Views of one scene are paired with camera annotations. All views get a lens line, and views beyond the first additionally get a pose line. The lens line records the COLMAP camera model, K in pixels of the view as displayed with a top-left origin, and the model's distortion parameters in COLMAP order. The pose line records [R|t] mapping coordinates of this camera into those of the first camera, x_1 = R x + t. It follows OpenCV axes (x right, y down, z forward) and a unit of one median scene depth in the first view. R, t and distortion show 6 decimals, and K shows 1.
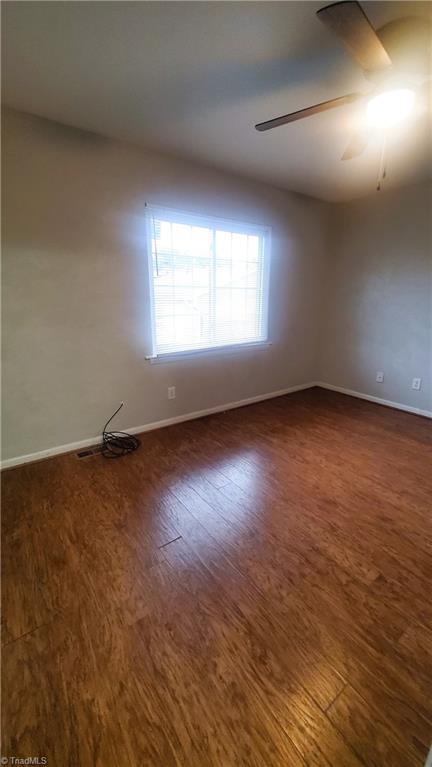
lens RADIAL K [[306.2, 0, 214.4], [0, 306.2, 378.0], [0, 0, 1]] dist [0.000315, -0.000367]
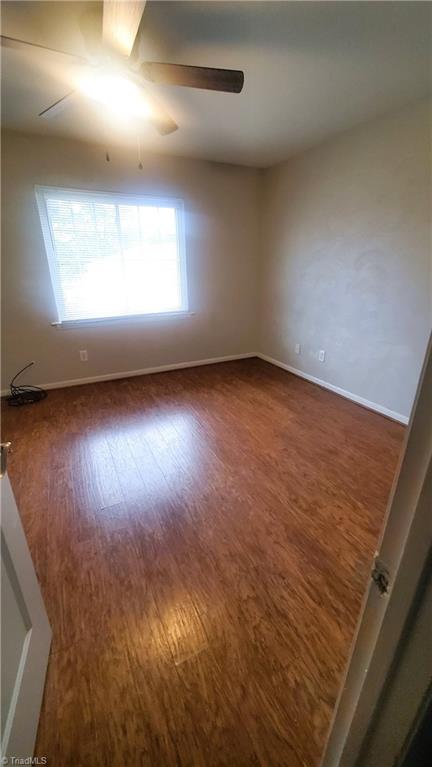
lens RADIAL K [[306.2, 0, 219.7], [0, 306.2, 383.2], [0, 0, 1]] dist [0.000315, -0.000367]
pose [[0.987484, 0.049183, -0.149857, 0.511923], [-0.031857, 0.992750, 0.115900, 0.000666], [0.154471, -0.109675, 0.981891, -0.056727]]
